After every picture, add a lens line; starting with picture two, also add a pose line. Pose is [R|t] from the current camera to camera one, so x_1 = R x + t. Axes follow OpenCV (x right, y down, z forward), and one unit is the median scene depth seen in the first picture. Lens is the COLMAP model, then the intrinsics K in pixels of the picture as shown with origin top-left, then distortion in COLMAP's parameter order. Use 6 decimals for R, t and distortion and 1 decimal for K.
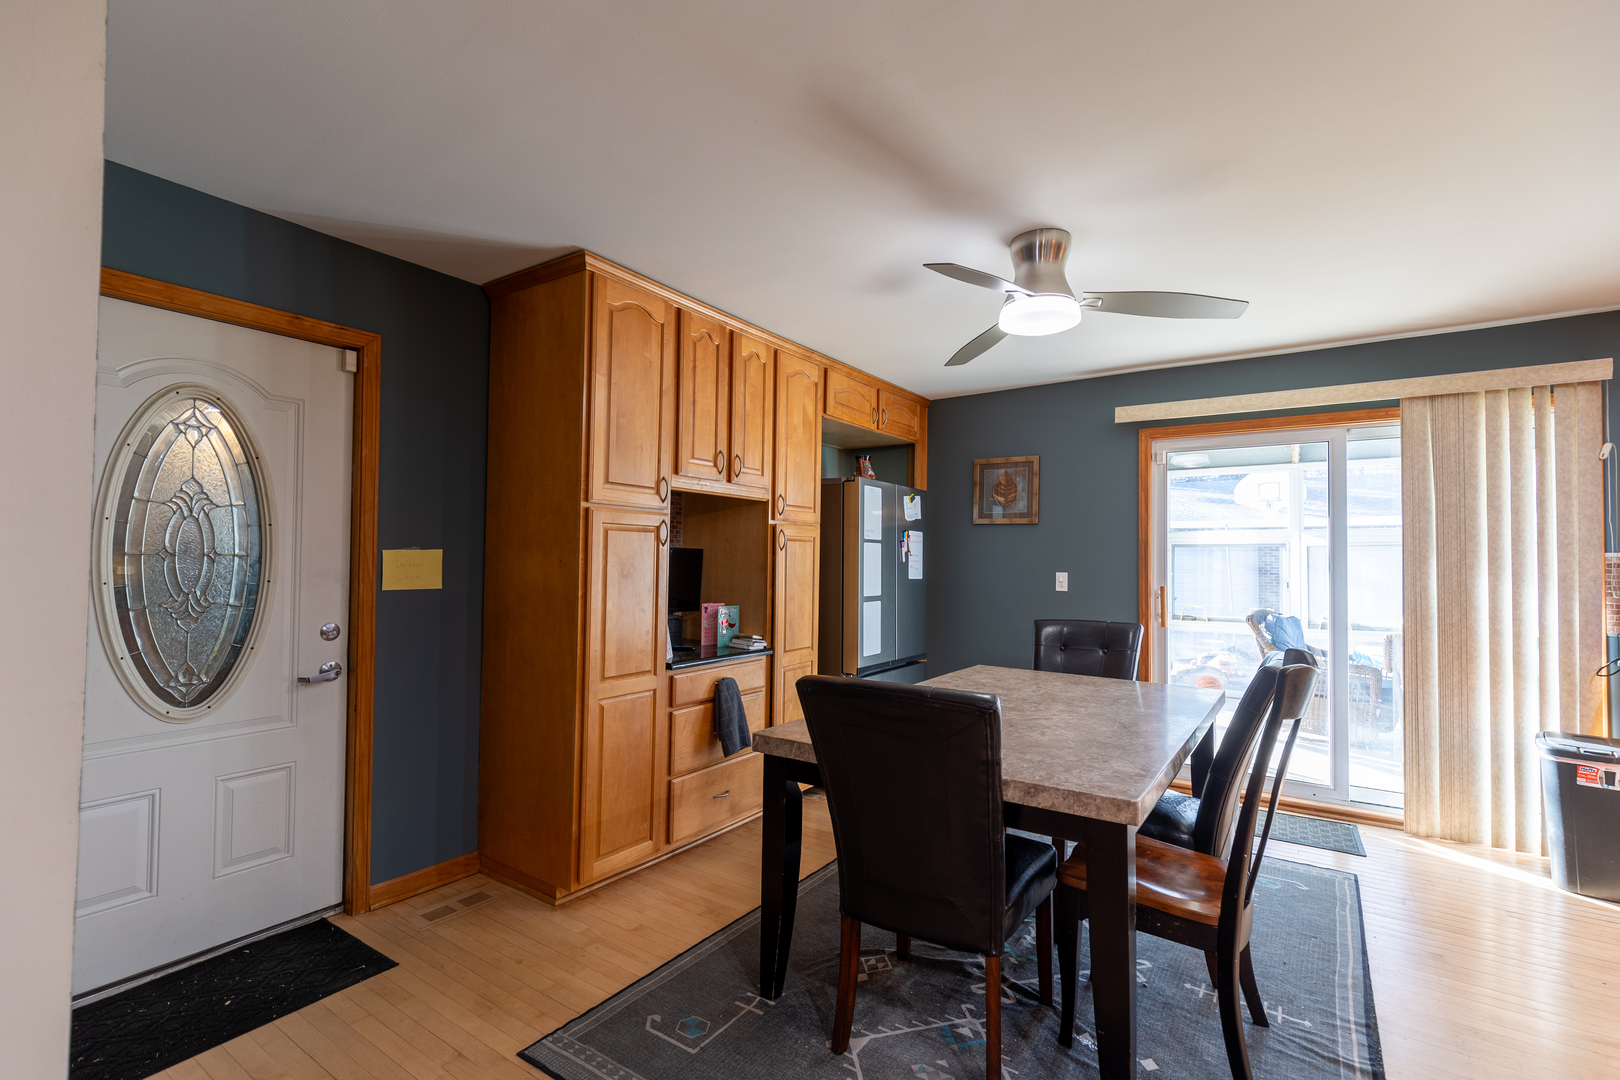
lens RADIAL K [[726.7, 0, 825.3], [0, 726.7, 547.0], [0, 0, 1]] dist [0.012155, -0.003685]
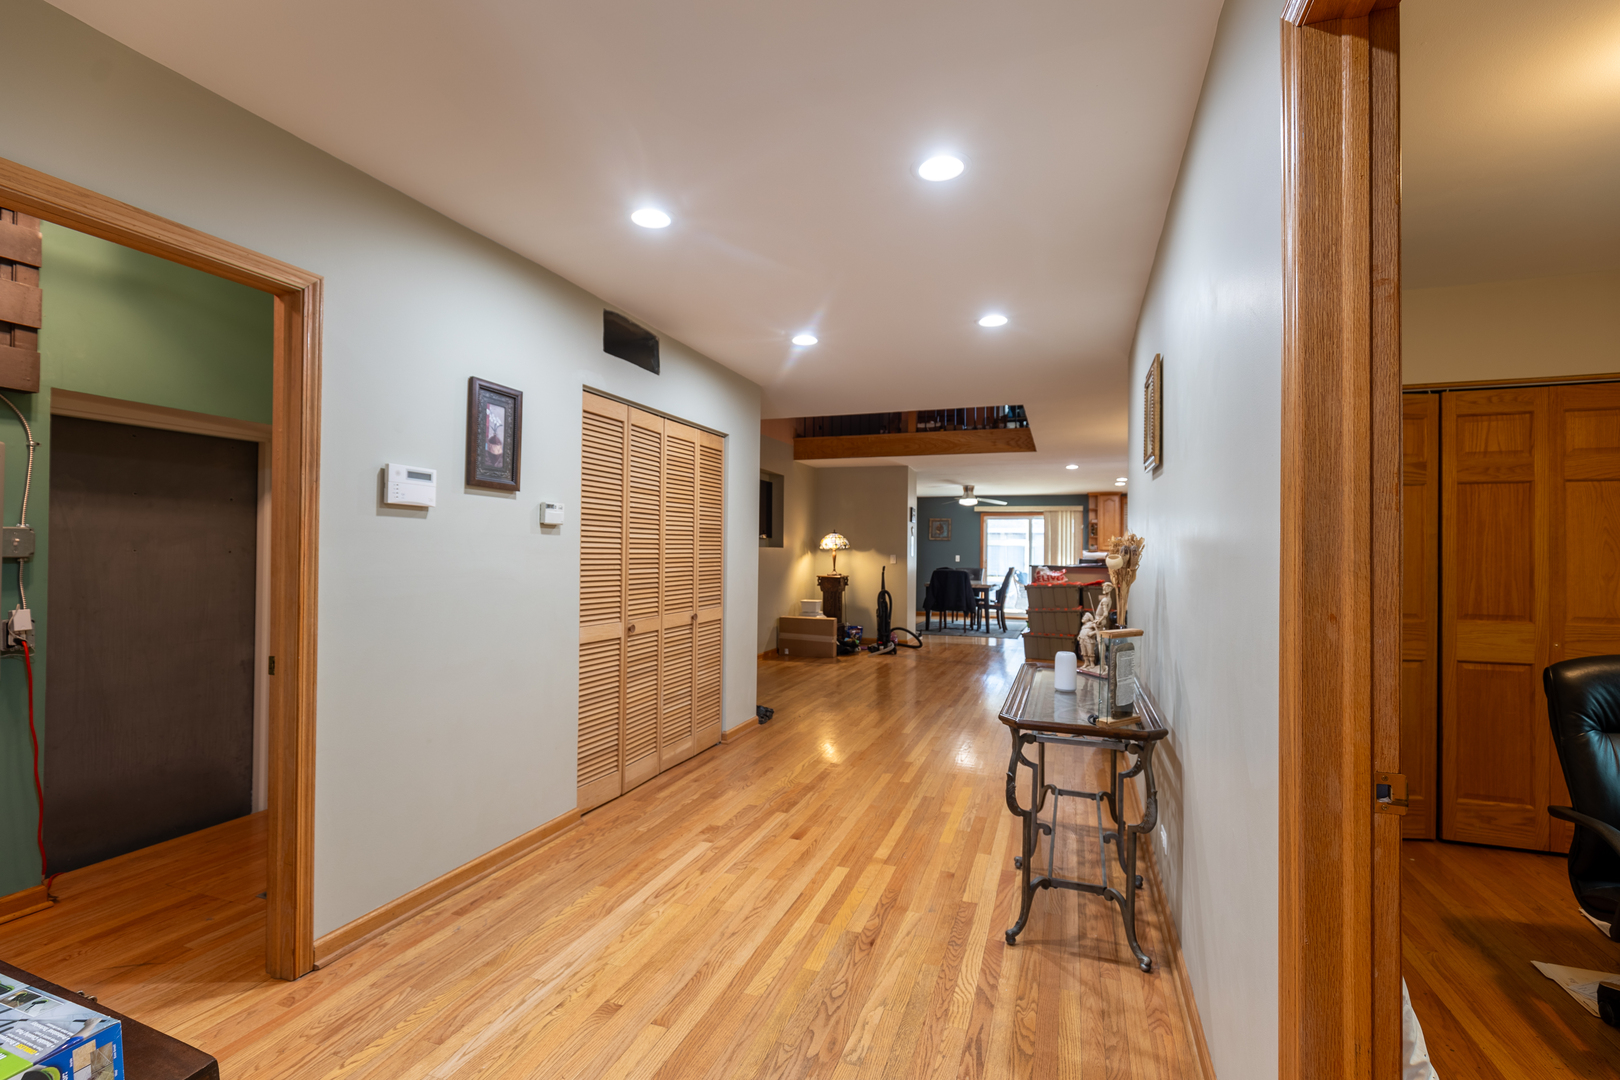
lens RADIAL K [[726.7, 0, 799.3], [0, 726.7, 552.0], [0, 0, 1]] dist [0.012155, -0.003685]
pose [[0.975144, -0.007234, 0.221452, -1.513620], [0.001909, 0.999704, 0.024248, -0.084950], [-0.221562, -0.023222, 0.974870, -2.804846]]
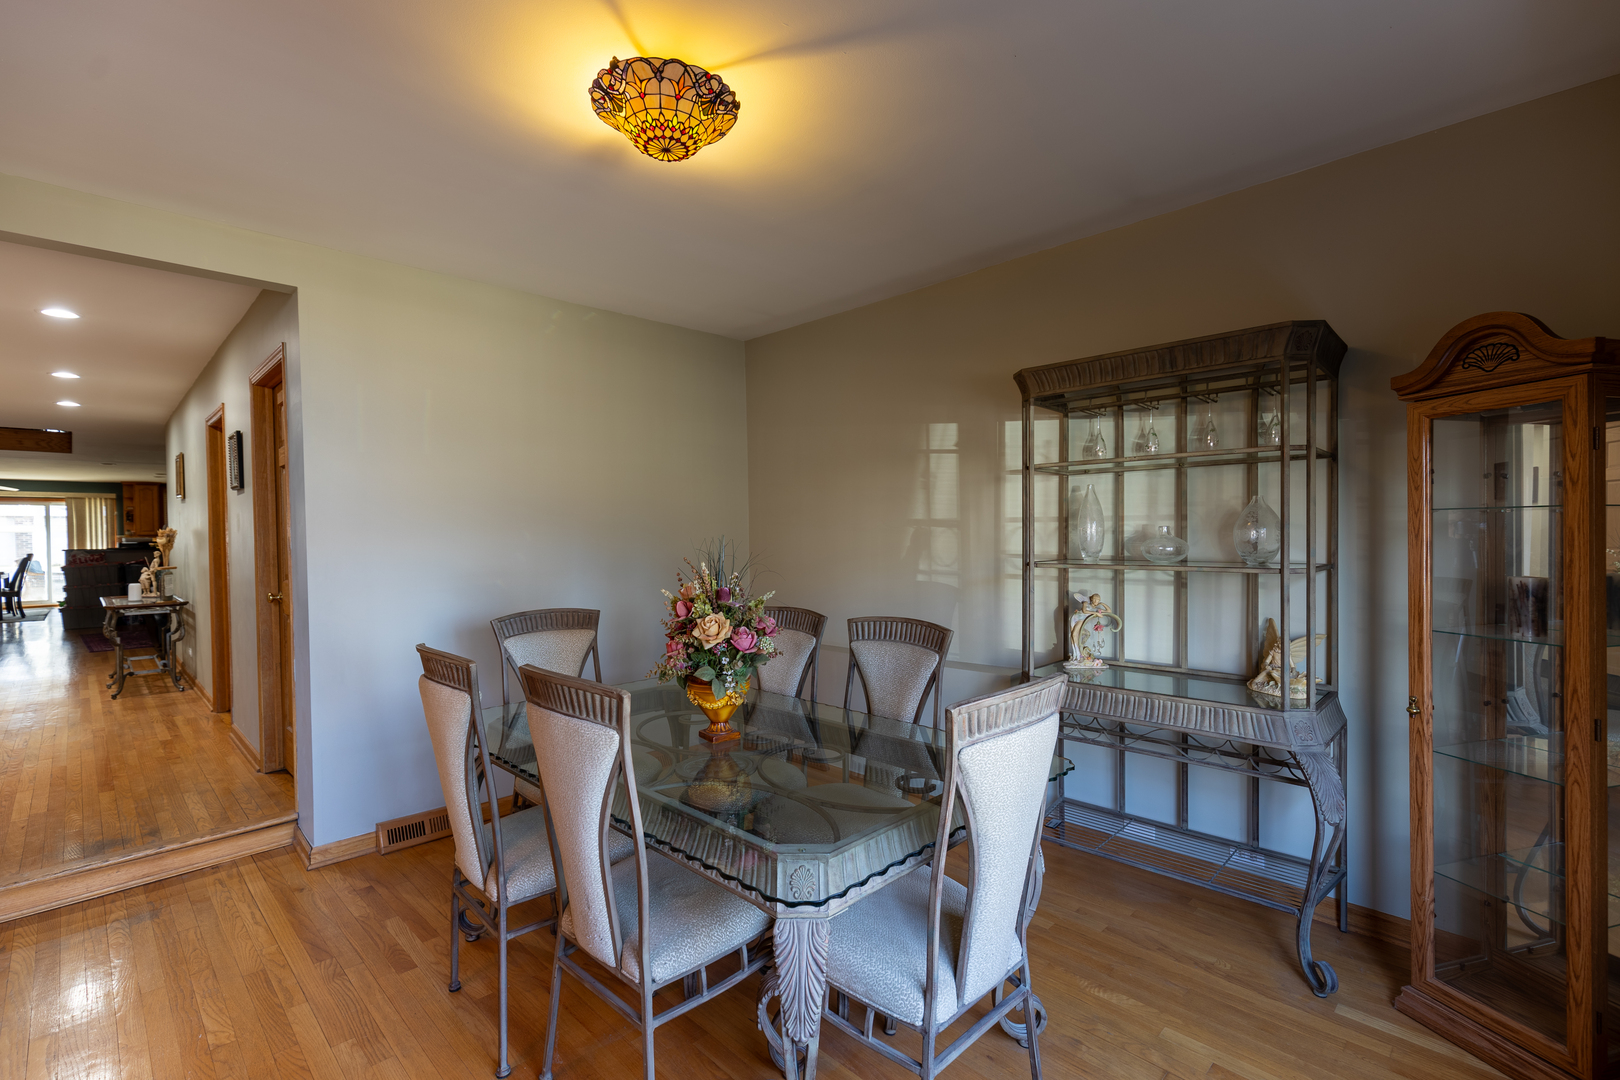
lens RADIAL K [[726.7, 0, 805.4], [0, 726.7, 542.3], [0, 0, 1]] dist [0.012155, -0.003685]
pose [[0.206618, -0.032069, 0.977896, -2.507447], [-0.004594, 0.999420, 0.033745, -0.121457], [-0.978411, -0.011465, 0.206351, -4.124262]]
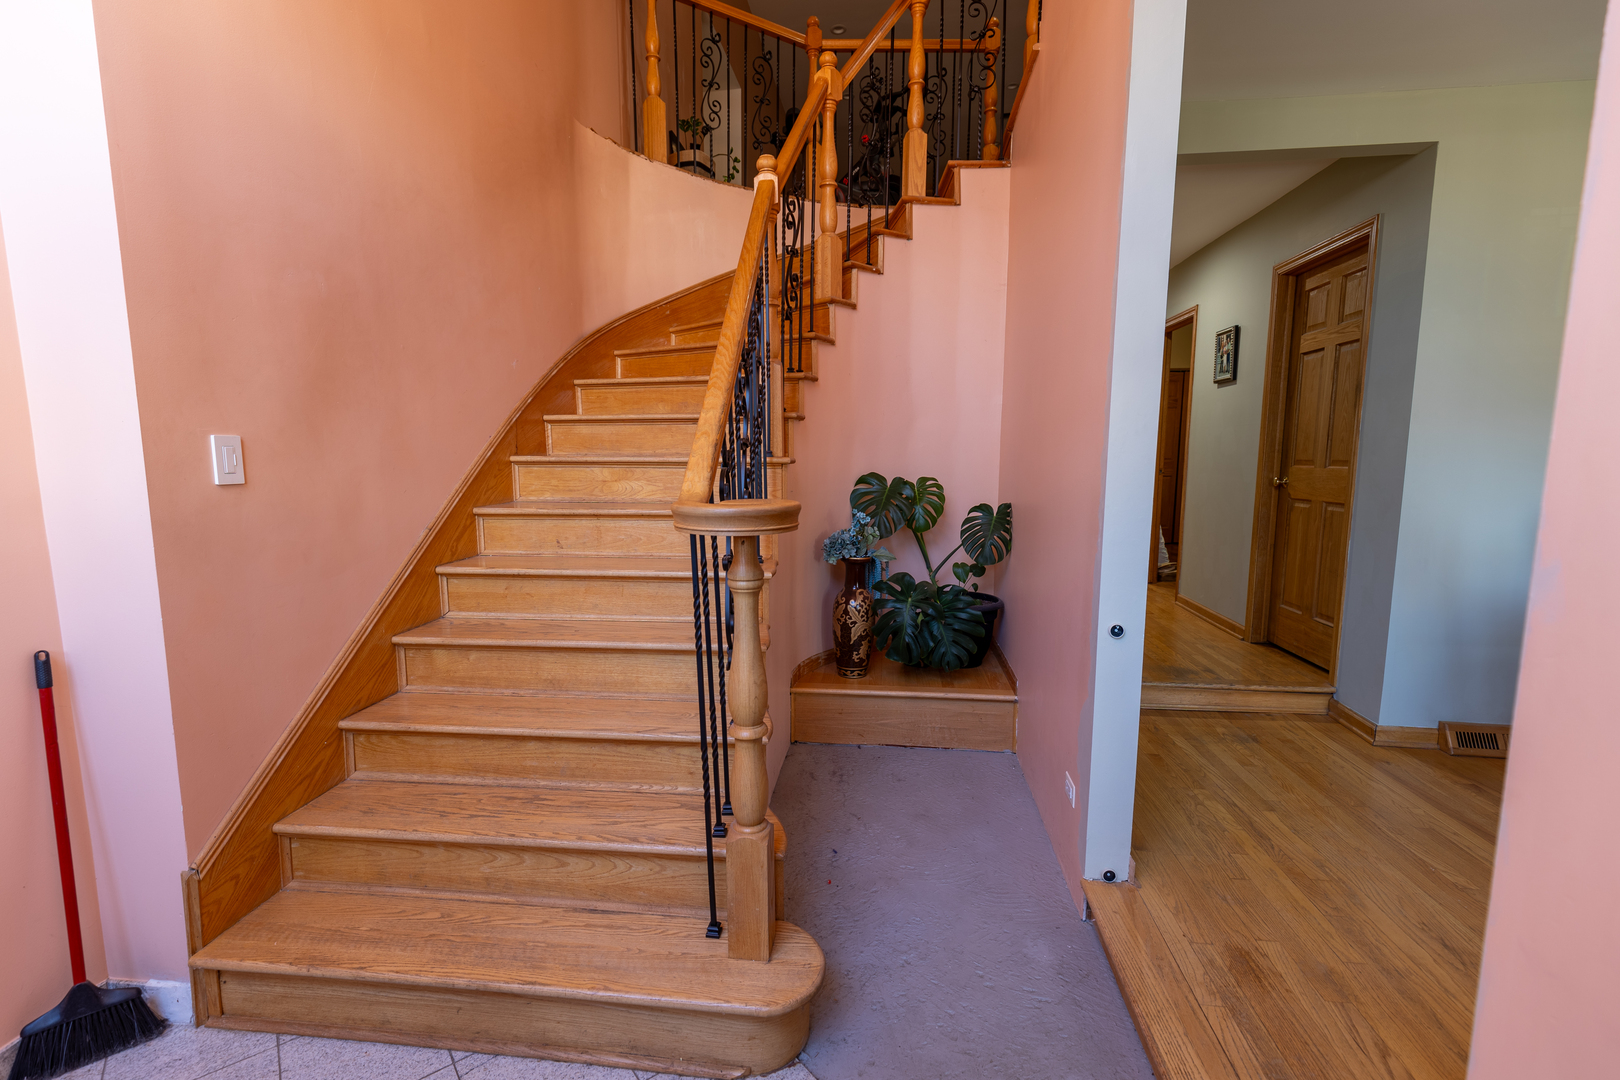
lens RADIAL K [[726.7, 0, 812.6], [0, 726.7, 544.3], [0, 0, 1]] dist [0.012155, -0.003685]
pose [[0.899039, -0.069437, 0.432327, -2.787337], [0.001576, 0.987853, 0.155383, -0.078281], [-0.437865, -0.139014, 0.888228, -3.811755]]
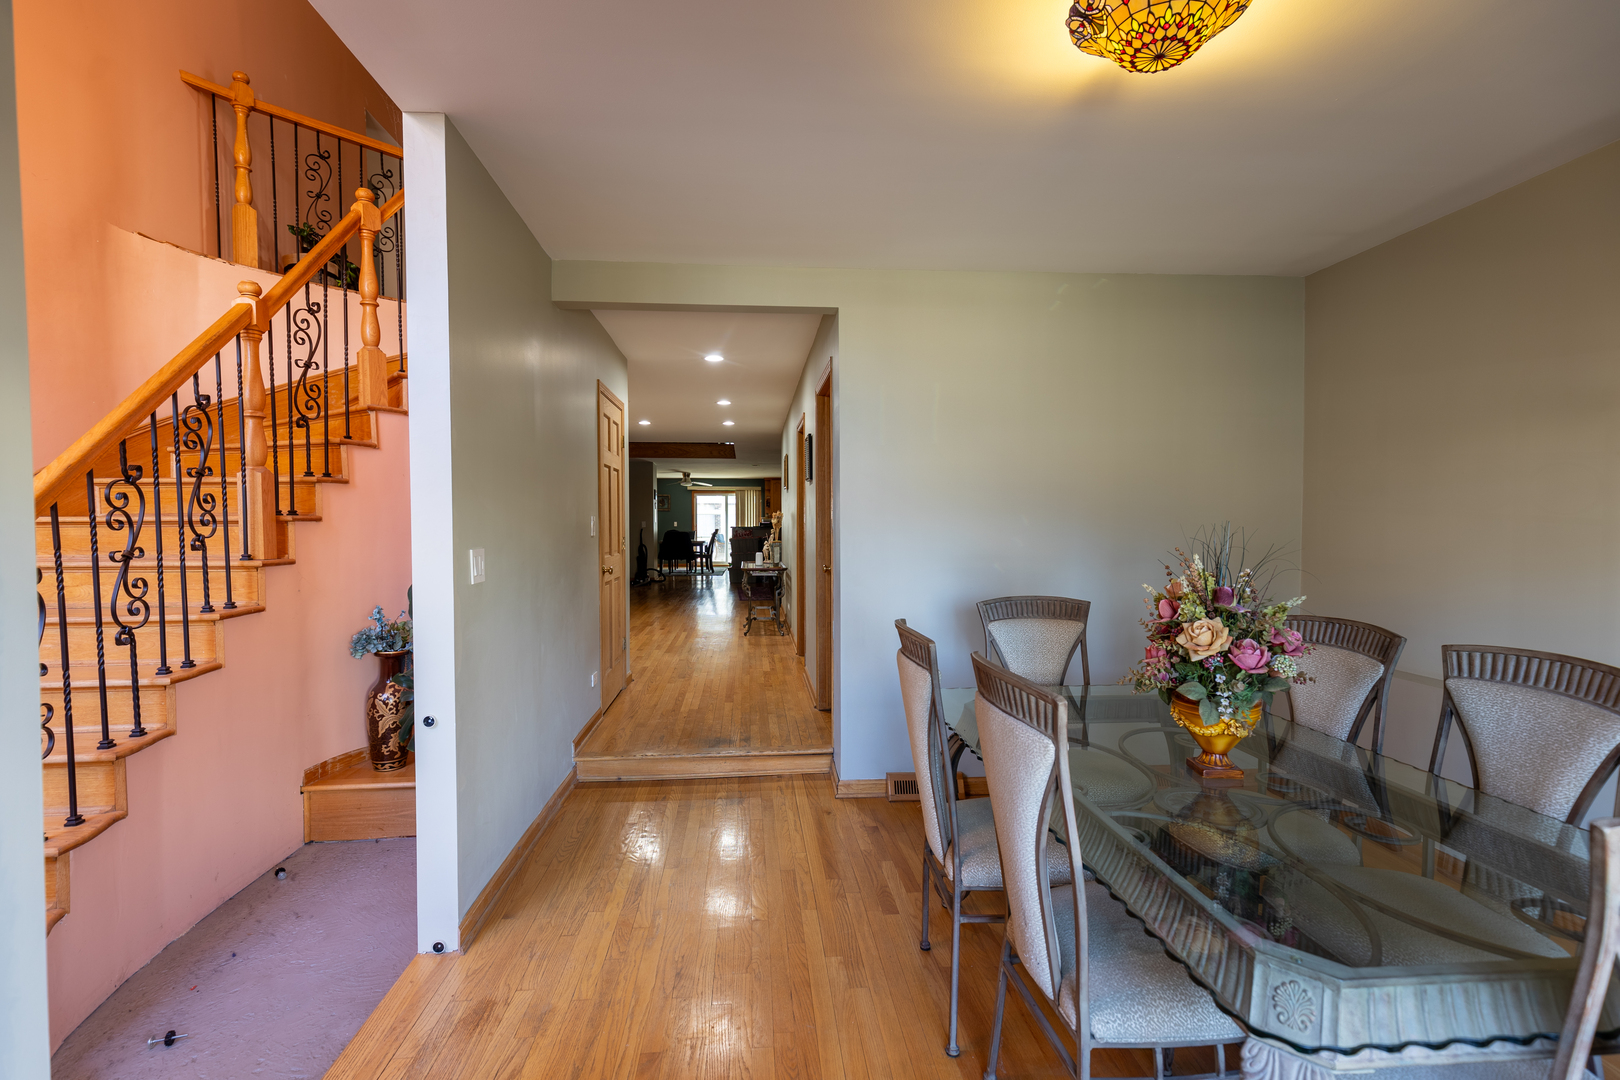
lens RADIAL K [[726.7, 0, 805.1], [0, 726.7, 542.5], [0, 0, 1]] dist [0.012155, -0.003685]
pose [[0.791585, -0.034100, 0.610107, -2.441523], [0.000141, 0.998452, 0.055623, -0.119555], [-0.611059, -0.043944, 0.790364, -4.146444]]
